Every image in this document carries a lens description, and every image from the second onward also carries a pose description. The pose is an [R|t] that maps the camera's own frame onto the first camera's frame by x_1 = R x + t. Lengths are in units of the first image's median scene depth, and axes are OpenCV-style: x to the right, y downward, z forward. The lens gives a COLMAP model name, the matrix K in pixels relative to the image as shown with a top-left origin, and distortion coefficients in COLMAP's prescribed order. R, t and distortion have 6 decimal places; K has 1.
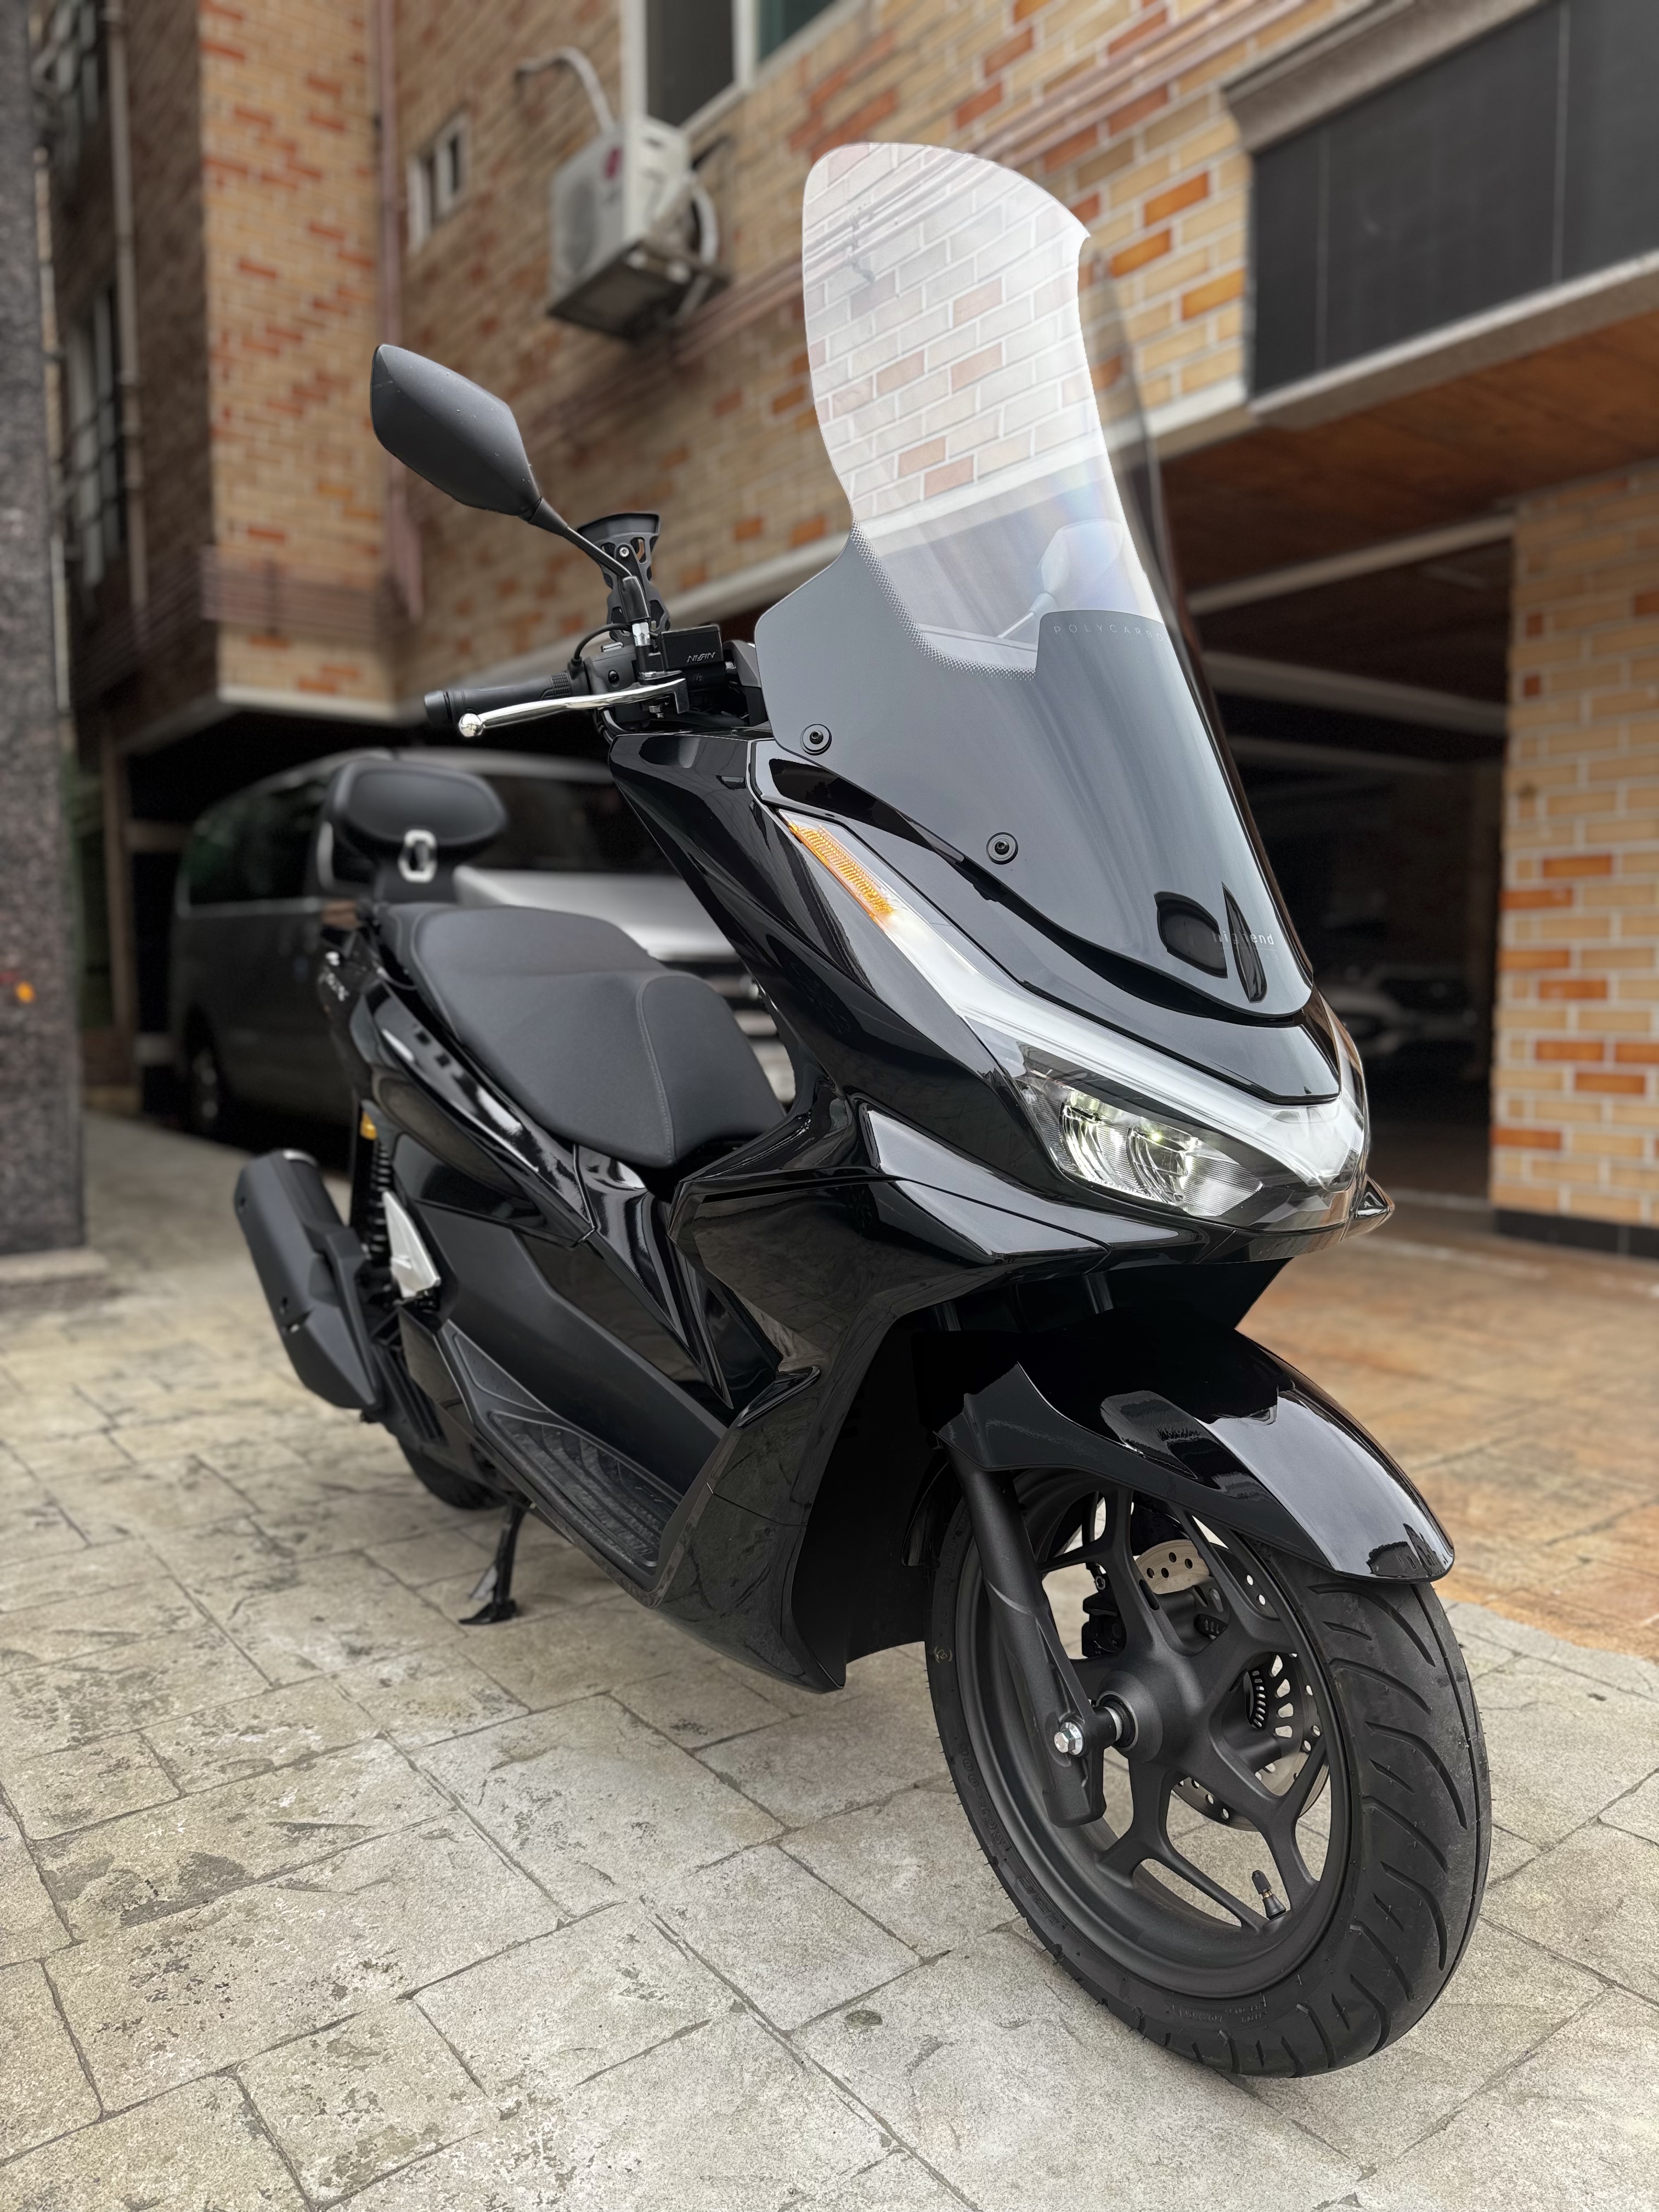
lens RADIAL K [[1571.4, 0, 822.1], [0, 1571.4, 1112.6], [0, 0, 1]] dist [0.007769, -0.014903]
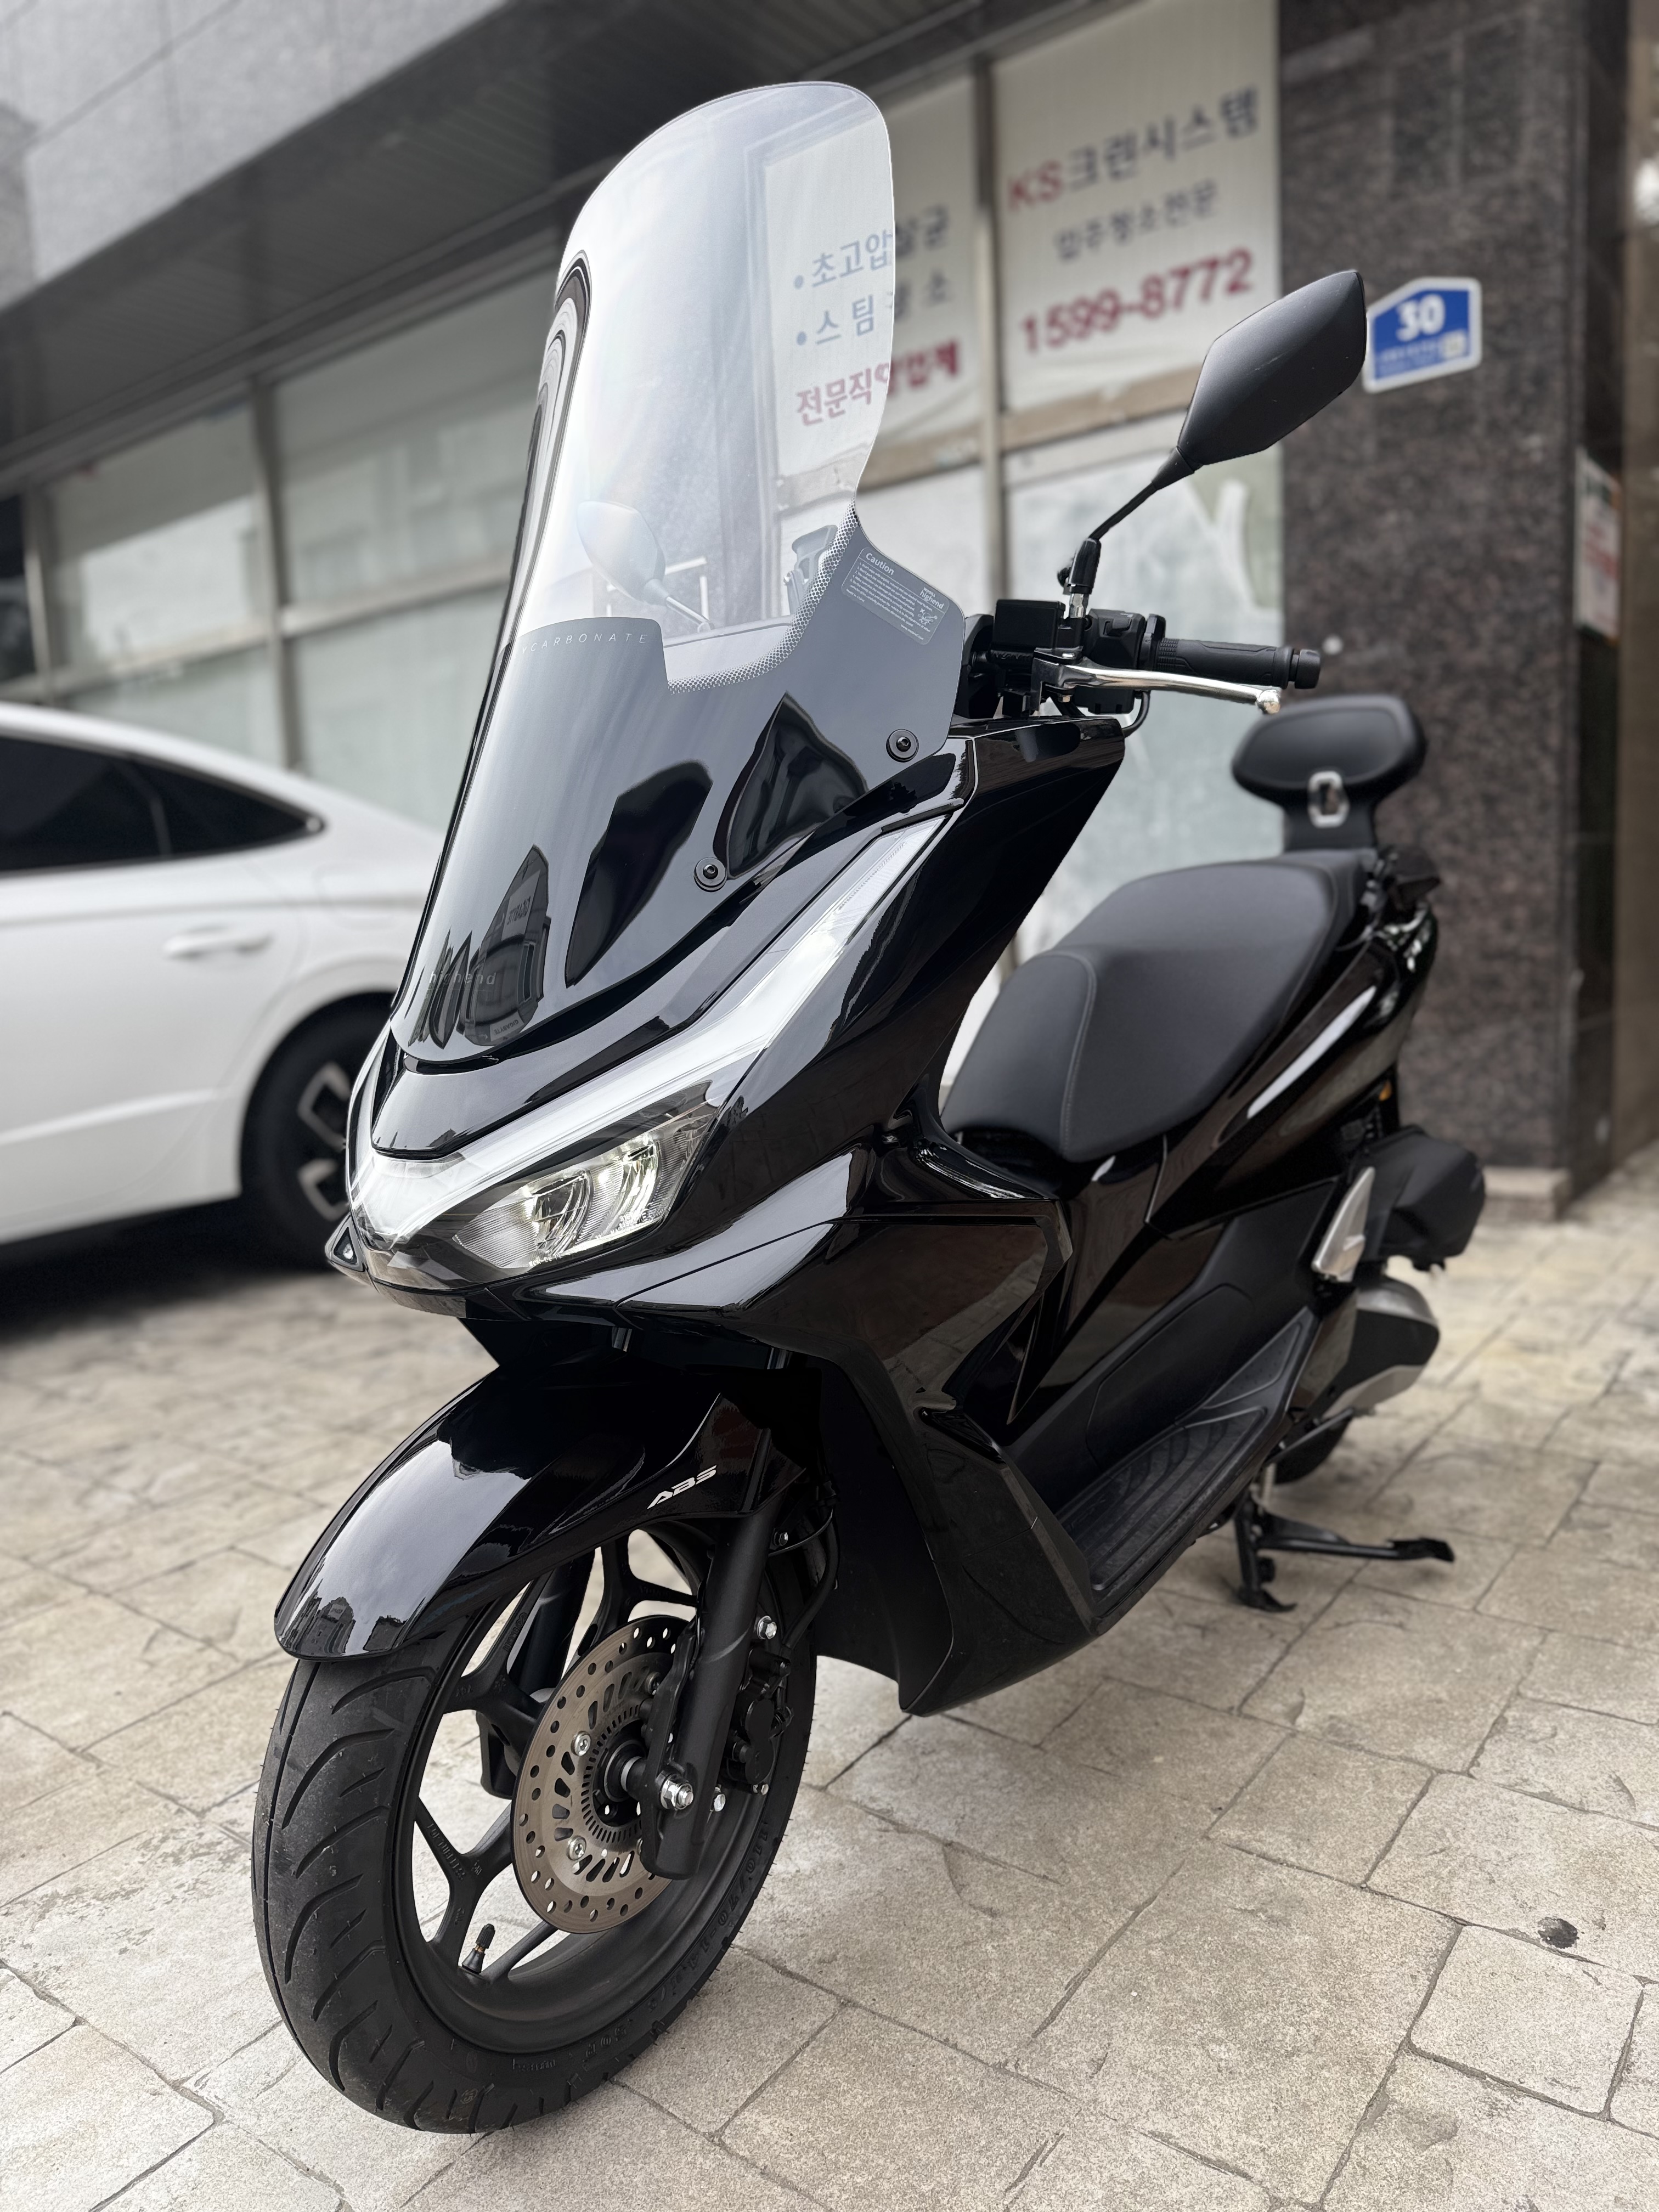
lens RADIAL K [[1571.4, 0, 830.6], [0, 1571.4, 1116.5], [0, 0, 1]] dist [0.007769, -0.014903]
pose [[0.267841, 0.110366, -0.957121, 0.292365], [-0.032977, 0.993885, 0.105377, -0.031252], [0.962899, 0.003339, 0.269842, 0.225172]]
